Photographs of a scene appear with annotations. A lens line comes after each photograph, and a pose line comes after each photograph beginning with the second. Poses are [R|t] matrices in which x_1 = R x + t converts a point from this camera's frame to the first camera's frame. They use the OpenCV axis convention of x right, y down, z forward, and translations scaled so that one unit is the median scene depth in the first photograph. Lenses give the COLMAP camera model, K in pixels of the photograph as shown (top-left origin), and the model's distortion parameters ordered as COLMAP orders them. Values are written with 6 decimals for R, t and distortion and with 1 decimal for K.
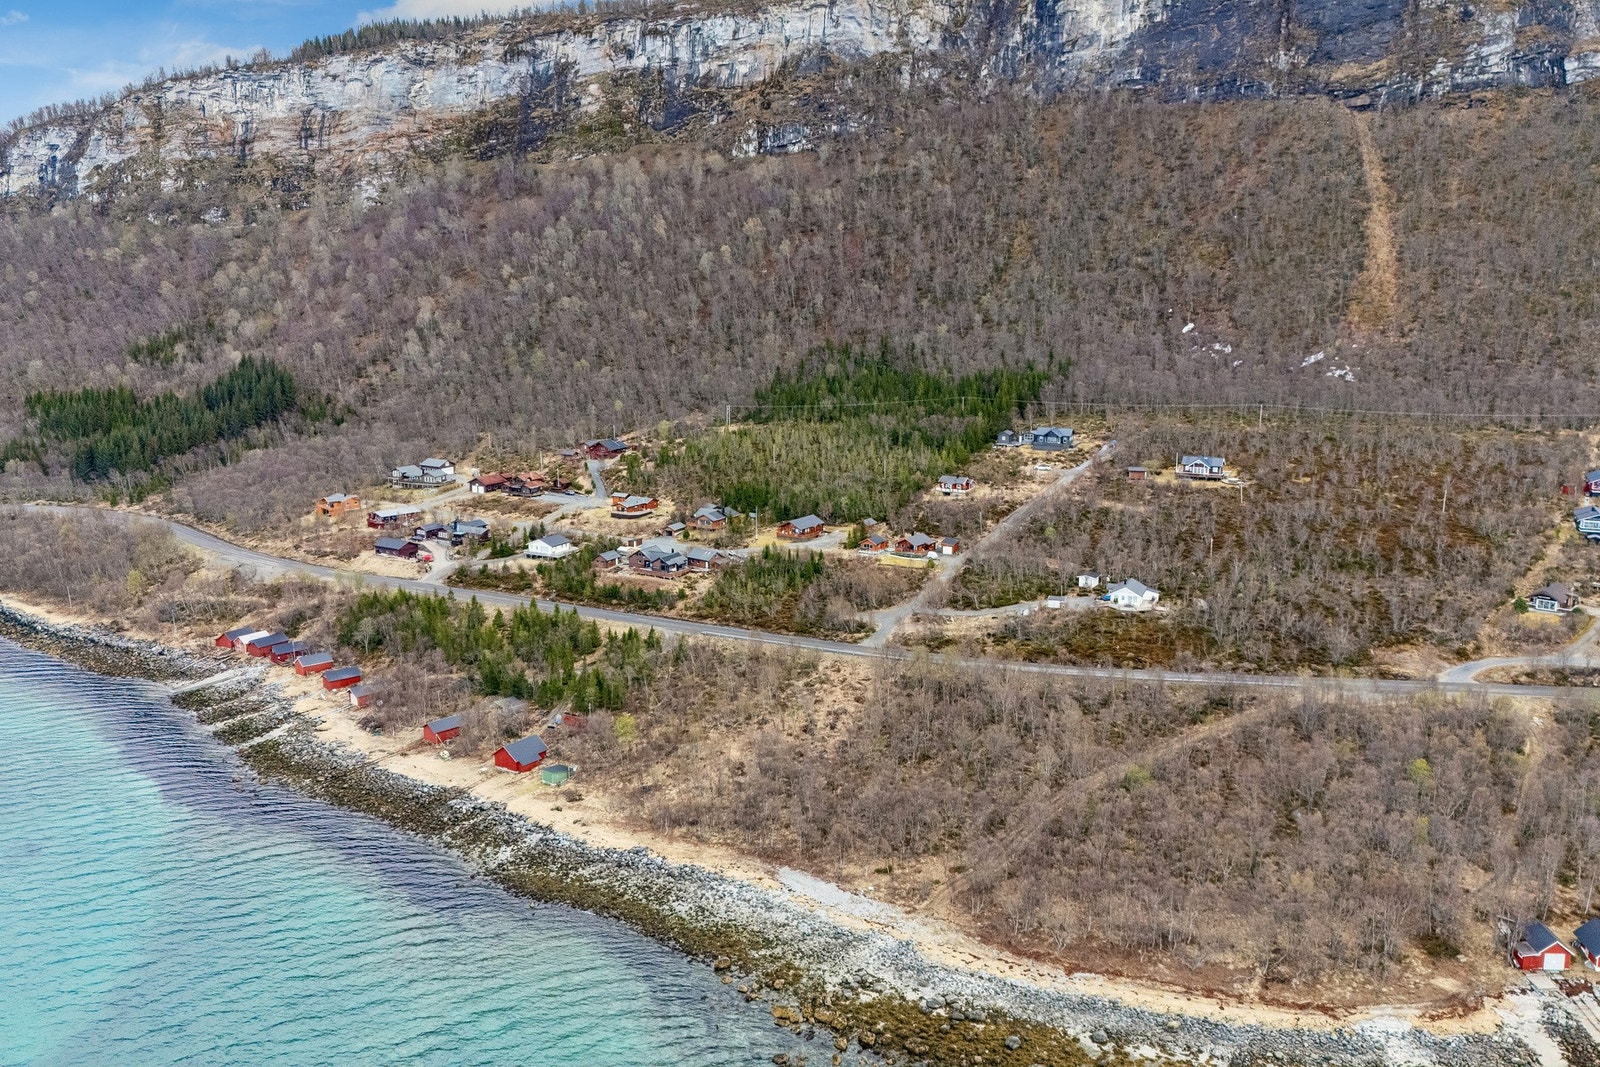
lens RADIAL K [[1392.6, 0, 799.3], [0, 1392.6, 535.5], [0, 0, 1]] dist [0.039903, -0.017859]
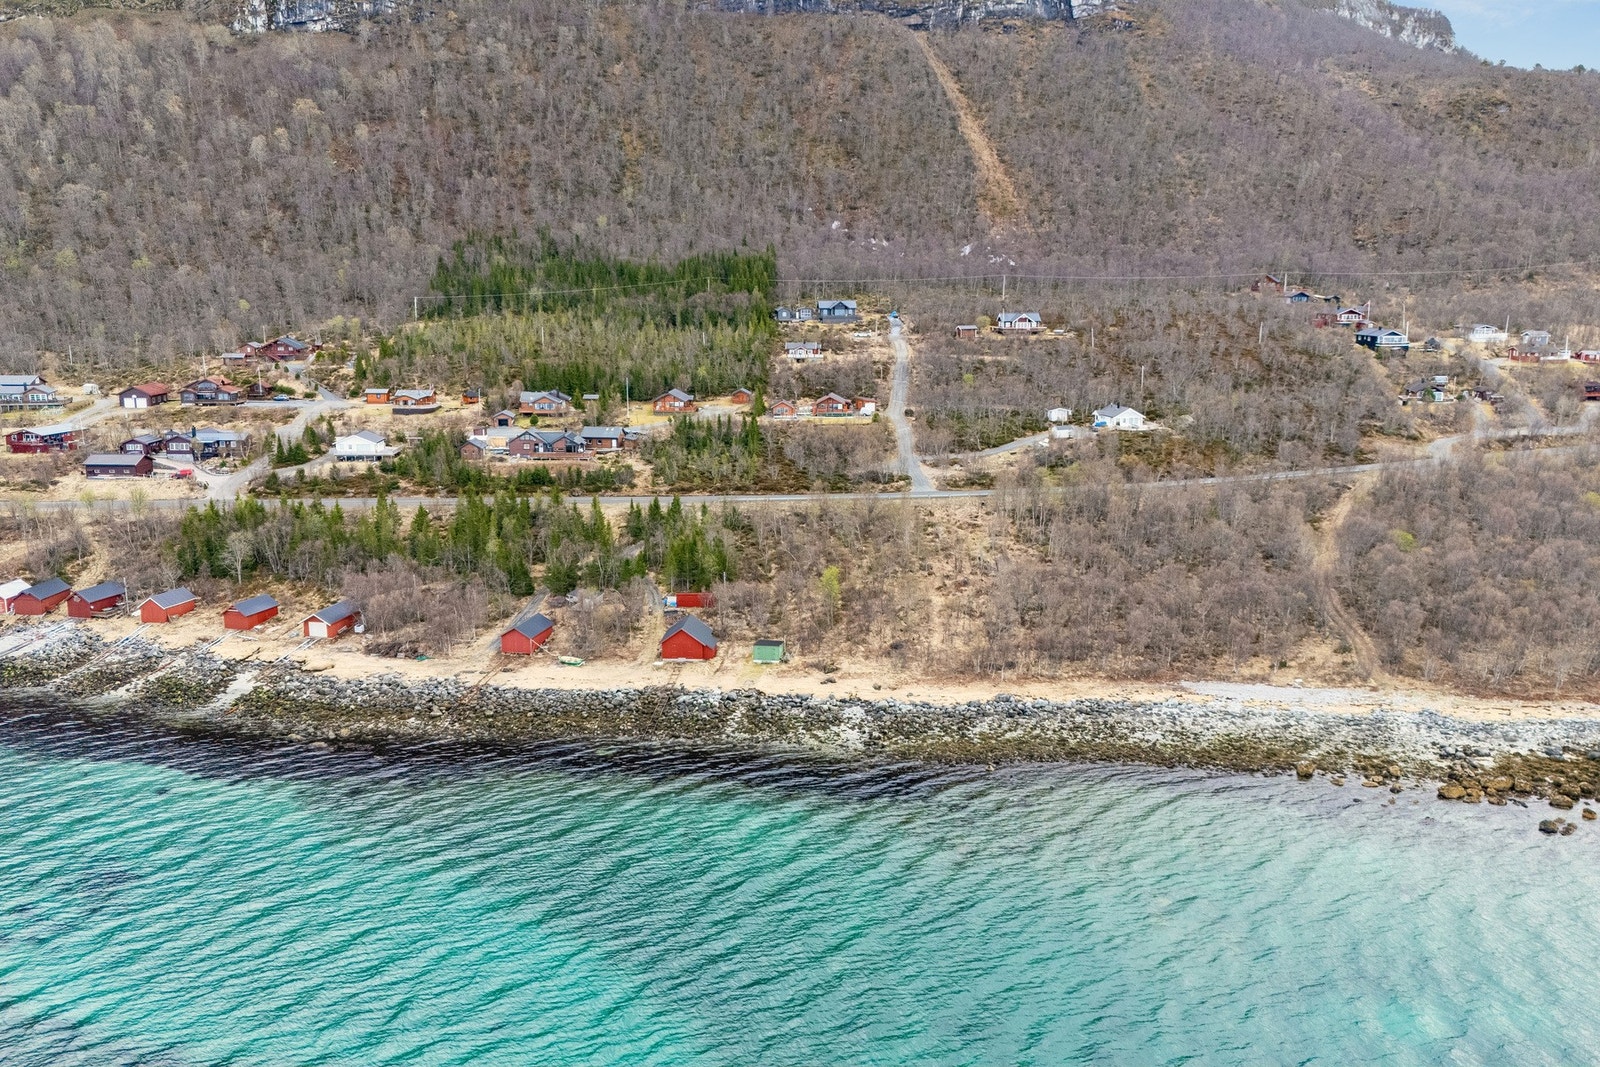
lens RADIAL K [[1392.6, 0, 795.9], [0, 1392.6, 540.4], [0, 0, 1]] dist [0.039903, -0.017859]
pose [[0.854168, -0.099361, 0.510417, -0.202992], [0.100588, 0.994607, 0.025285, 0.034888], [-0.510176, 0.029744, 0.859555, 0.125867]]
